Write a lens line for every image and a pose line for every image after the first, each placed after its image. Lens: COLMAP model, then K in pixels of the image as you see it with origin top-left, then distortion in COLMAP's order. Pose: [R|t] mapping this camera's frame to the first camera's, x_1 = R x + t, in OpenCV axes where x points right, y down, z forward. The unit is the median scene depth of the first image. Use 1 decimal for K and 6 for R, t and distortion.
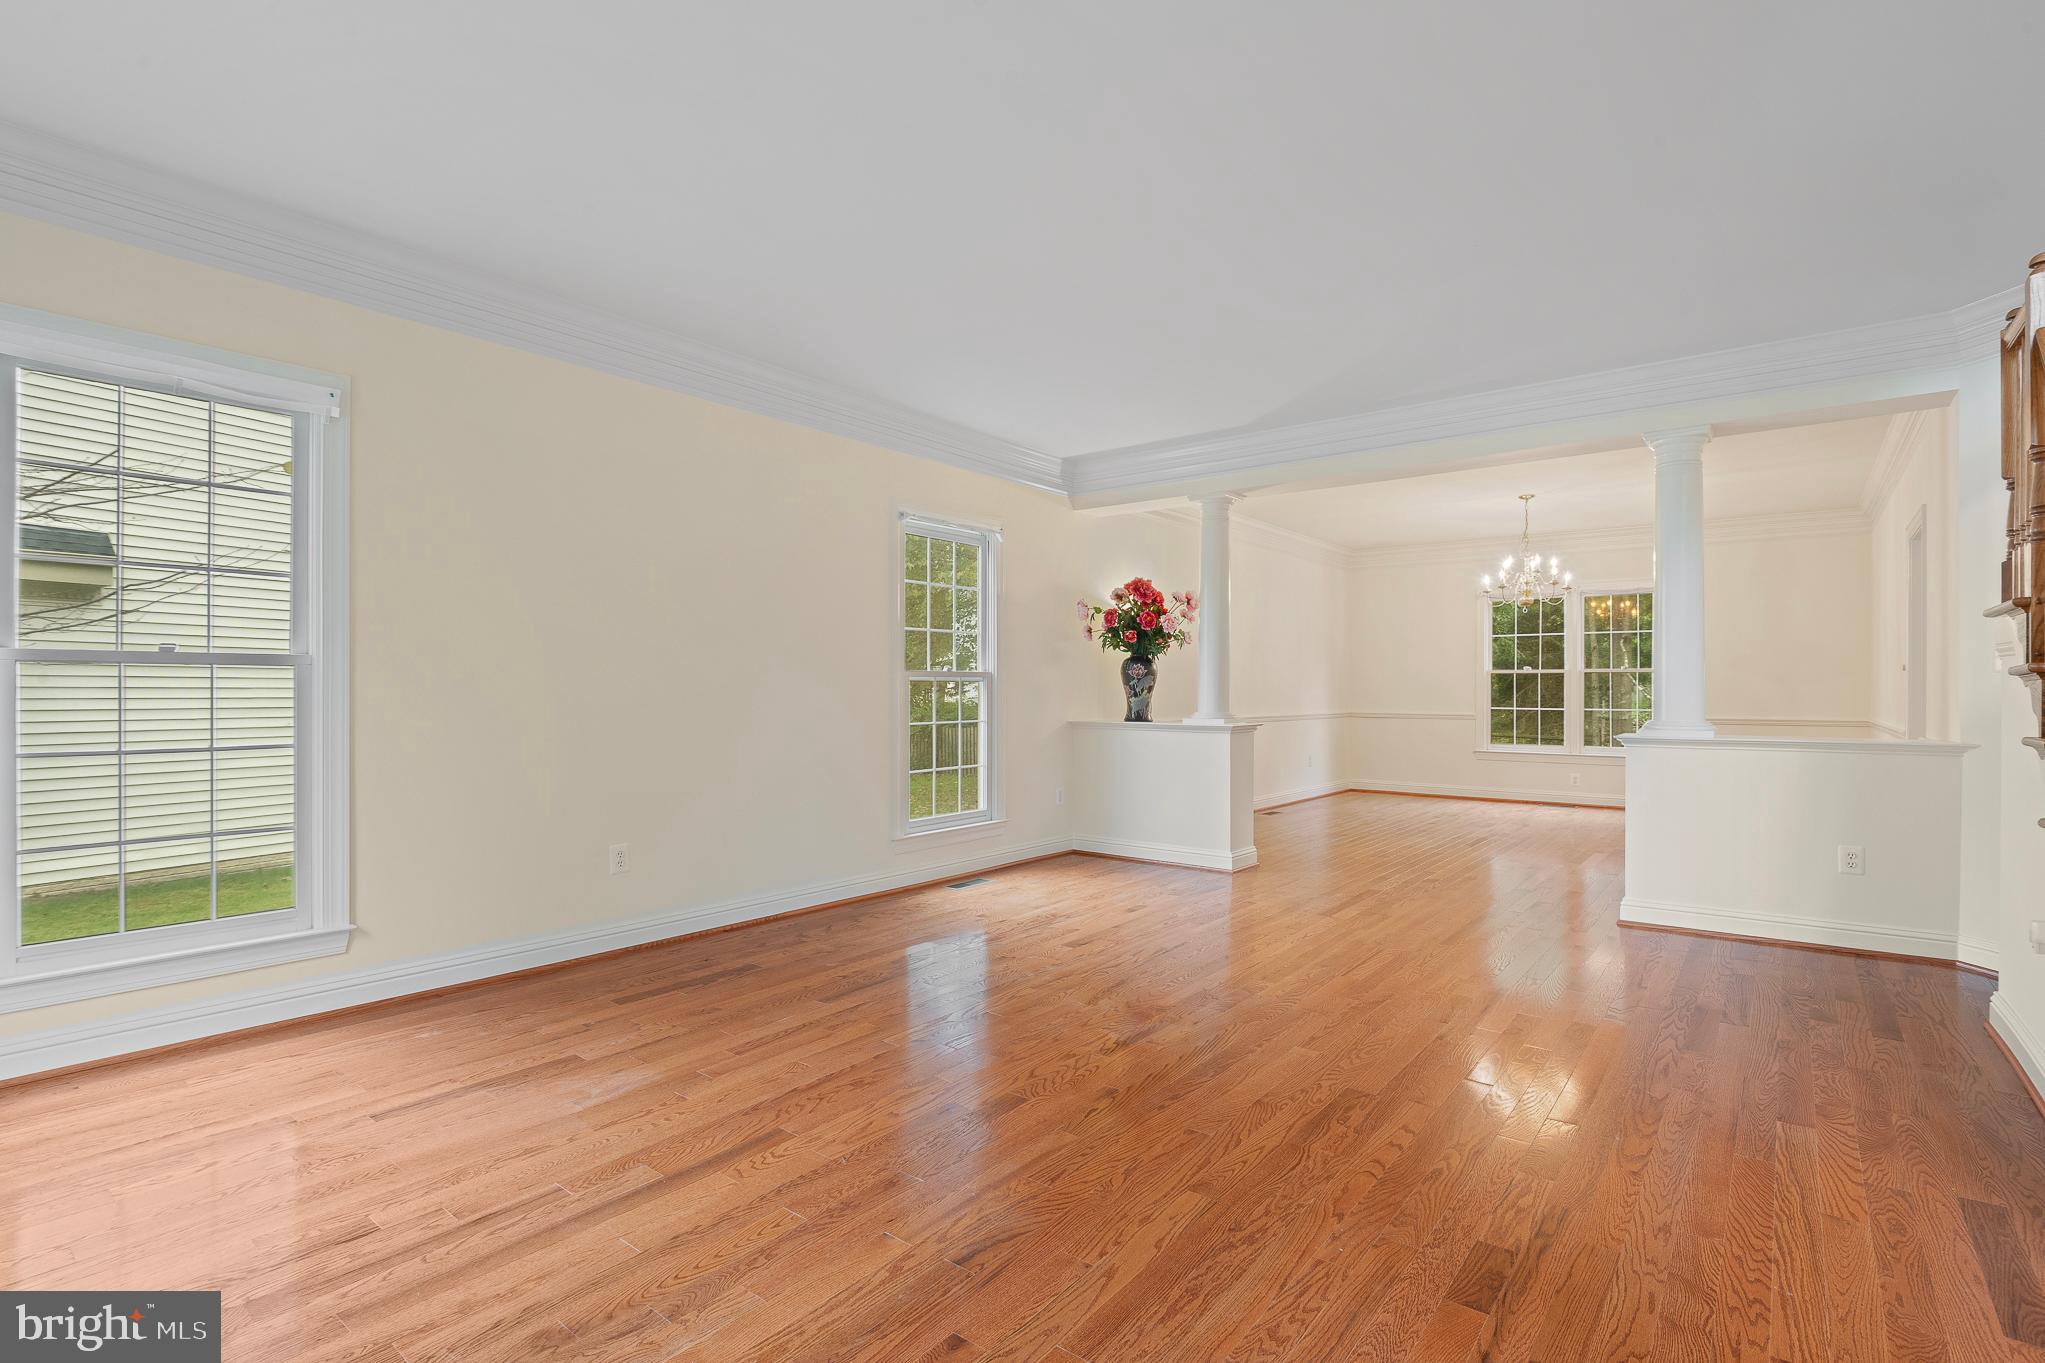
lens RADIAL K [[978.4, 0, 1046.4], [0, 978.4, 692.0], [0, 0, 1]] dist [-0.008605, -0.002012]
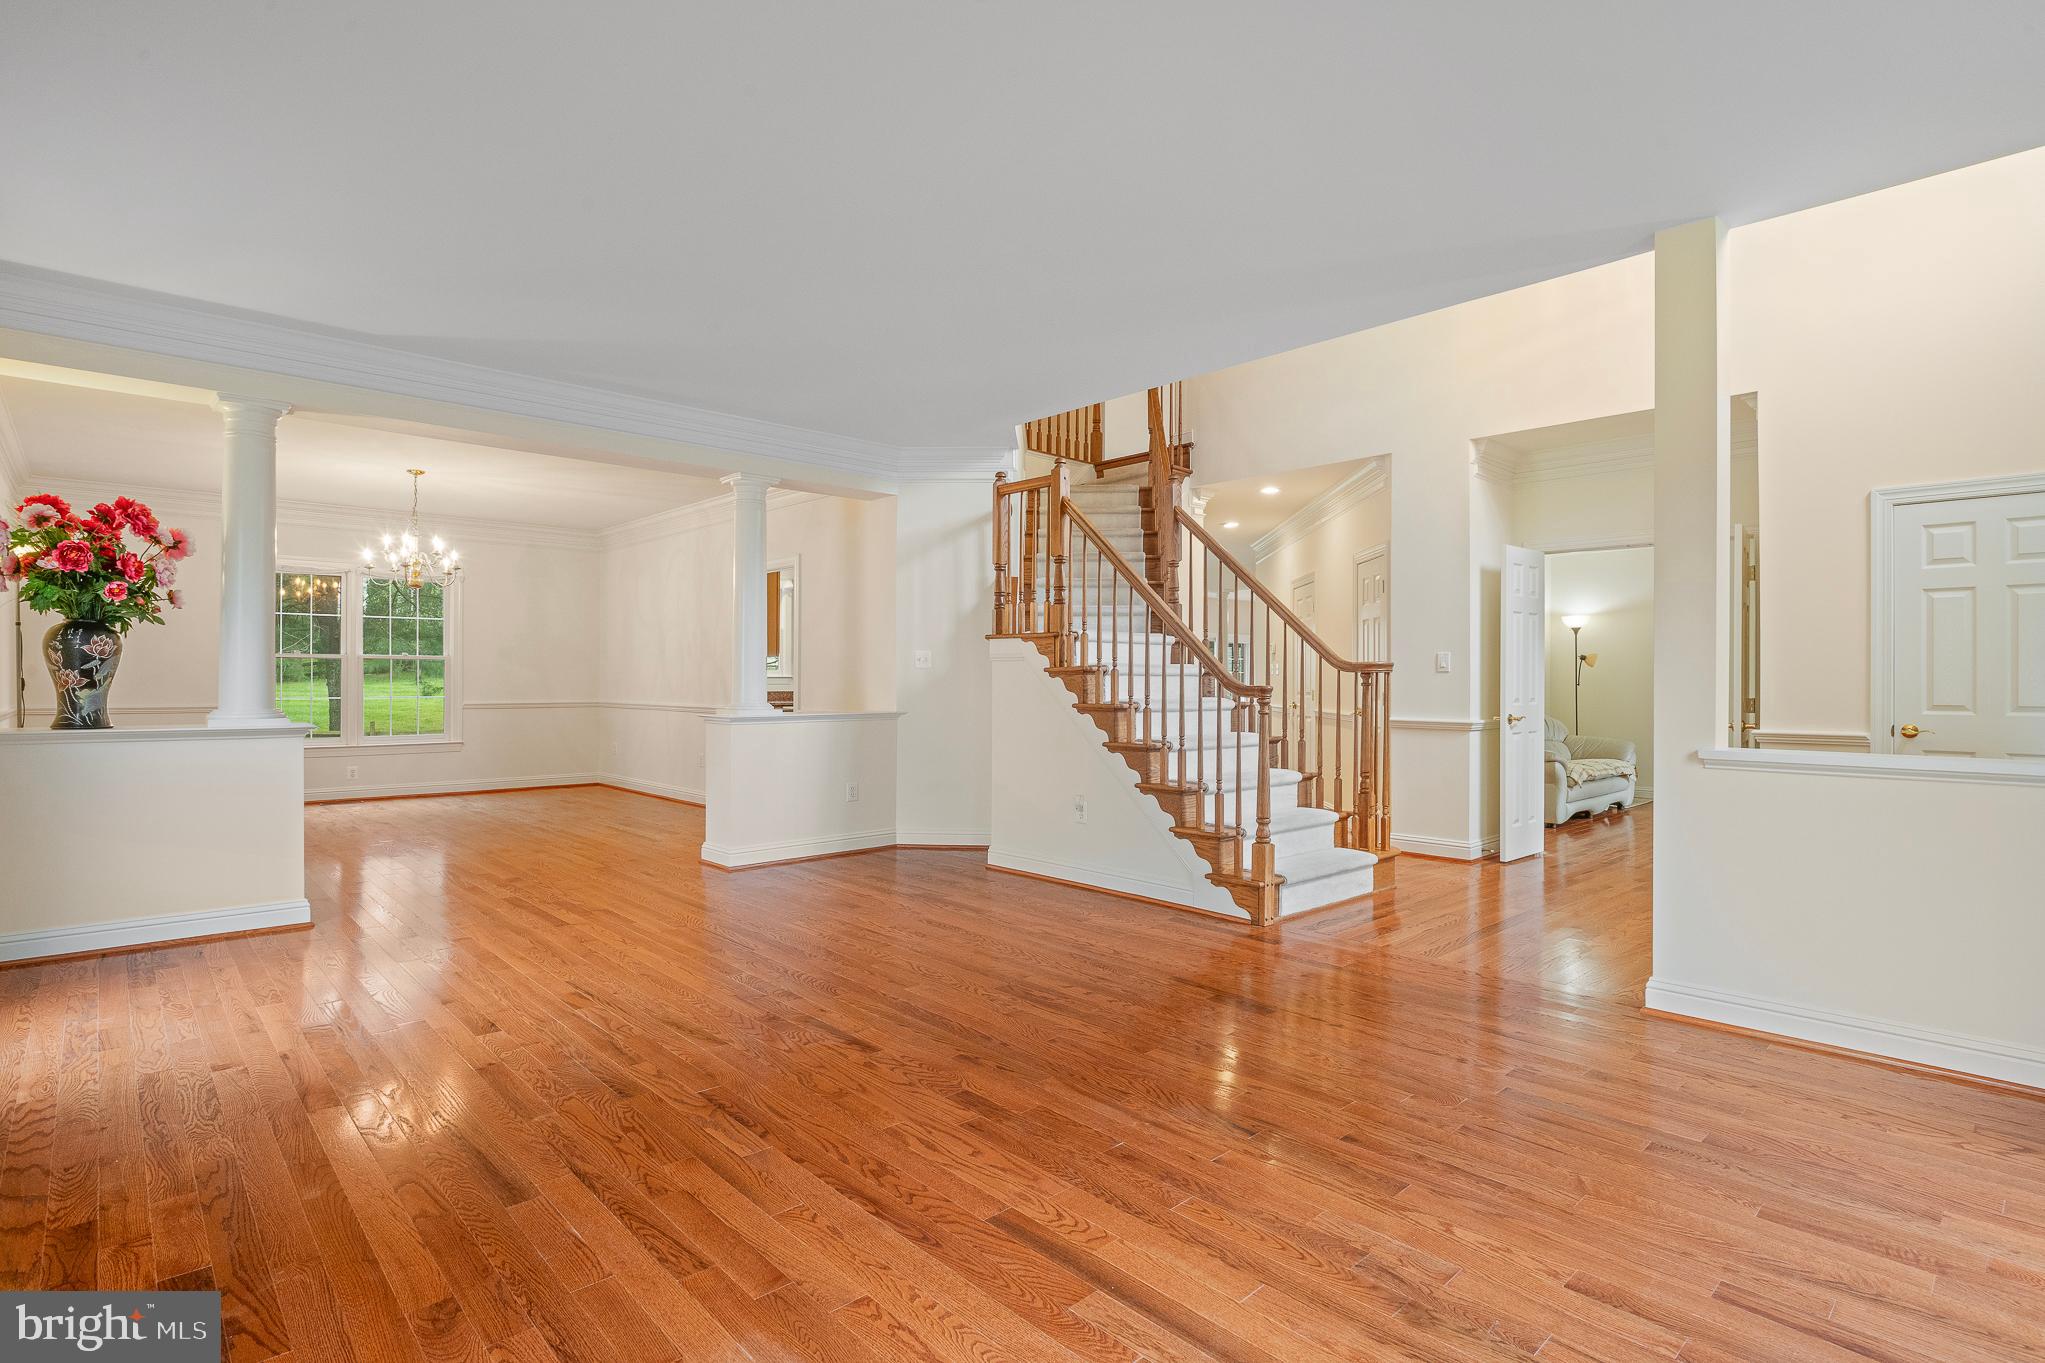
lens RADIAL K [[978.4, 0, 1028.7], [0, 978.4, 681.4], [0, 0, 1]] dist [-0.008605, -0.002012]
pose [[0.163760, -0.002978, 0.986496, -0.836628], [-0.000498, 0.999995, 0.003101, -0.003333], [-0.986500, -0.000999, 0.163758, 0.652426]]
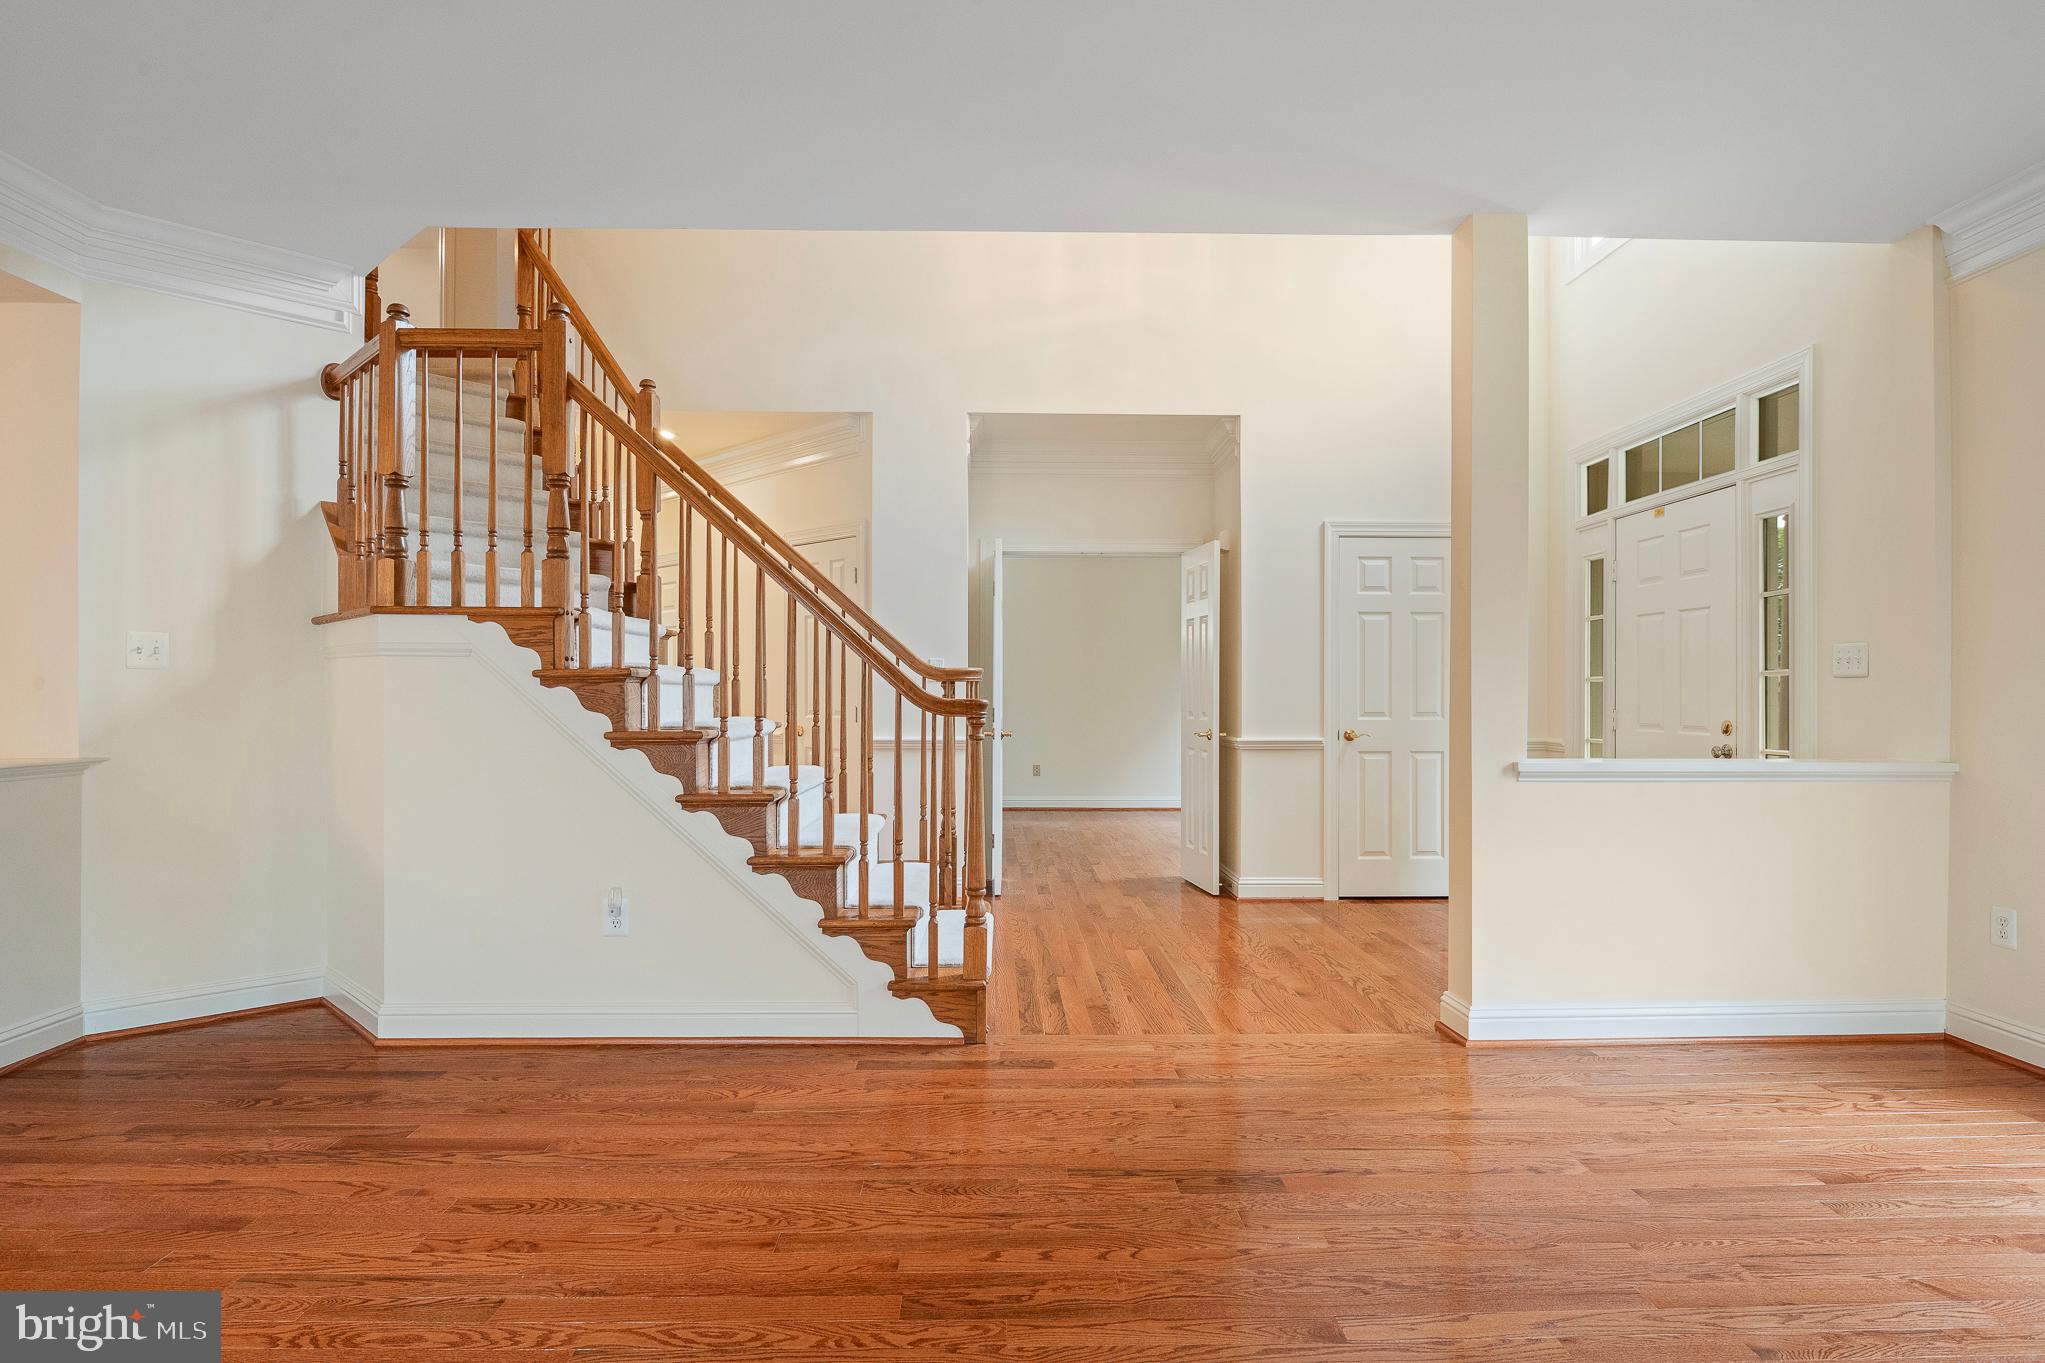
lens RADIAL K [[1070.7, 0, 1019.5], [0, 1070.7, 685.2], [0, 0, 1]] dist [-0.003025, -0.010399]
pose [[-0.619845, 0.002415, 0.784721, -0.248801], [-0.000357, 0.999994, -0.003359, -0.003505], [-0.784725, -0.002363, -0.619840, 1.201562]]
